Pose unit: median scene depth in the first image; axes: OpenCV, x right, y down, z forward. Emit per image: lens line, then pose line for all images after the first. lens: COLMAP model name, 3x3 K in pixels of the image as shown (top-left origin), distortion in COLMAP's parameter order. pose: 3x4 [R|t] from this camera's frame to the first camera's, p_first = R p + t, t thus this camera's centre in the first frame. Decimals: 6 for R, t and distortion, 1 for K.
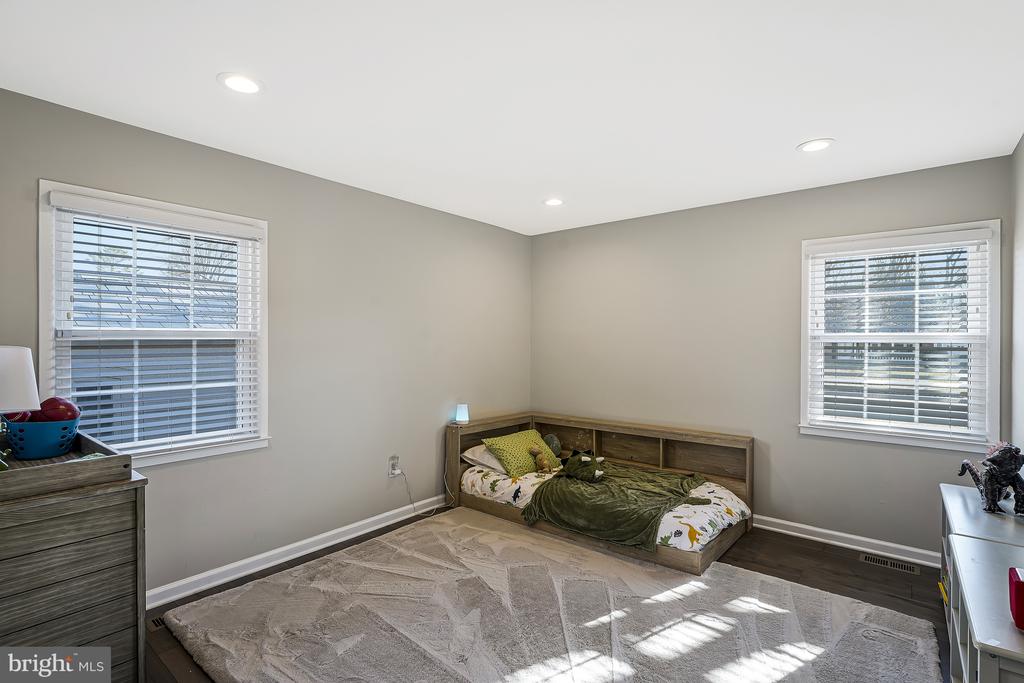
lens RADIAL K [[485.3, 0, 512.0], [0, 485.3, 341.5], [0, 0, 1]] dist [-0.000765, -0.000069]
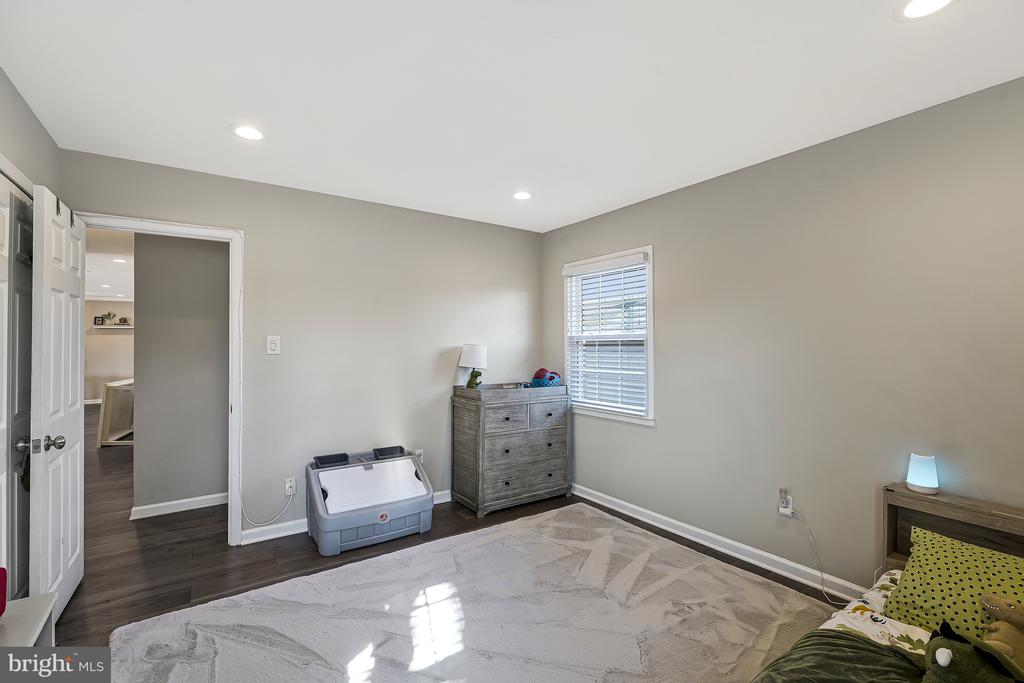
lens RADIAL K [[455.4, 0, 512.0], [0, 455.4, 341.5], [0, 0, 1]] dist [-0.000242, -0.000105]
pose [[-0.274624, -0.004988, -0.961539, 0.712962], [0.001177, 0.999984, -0.005524, 0.006159], [0.961551, -0.002649, -0.274614, 0.972974]]
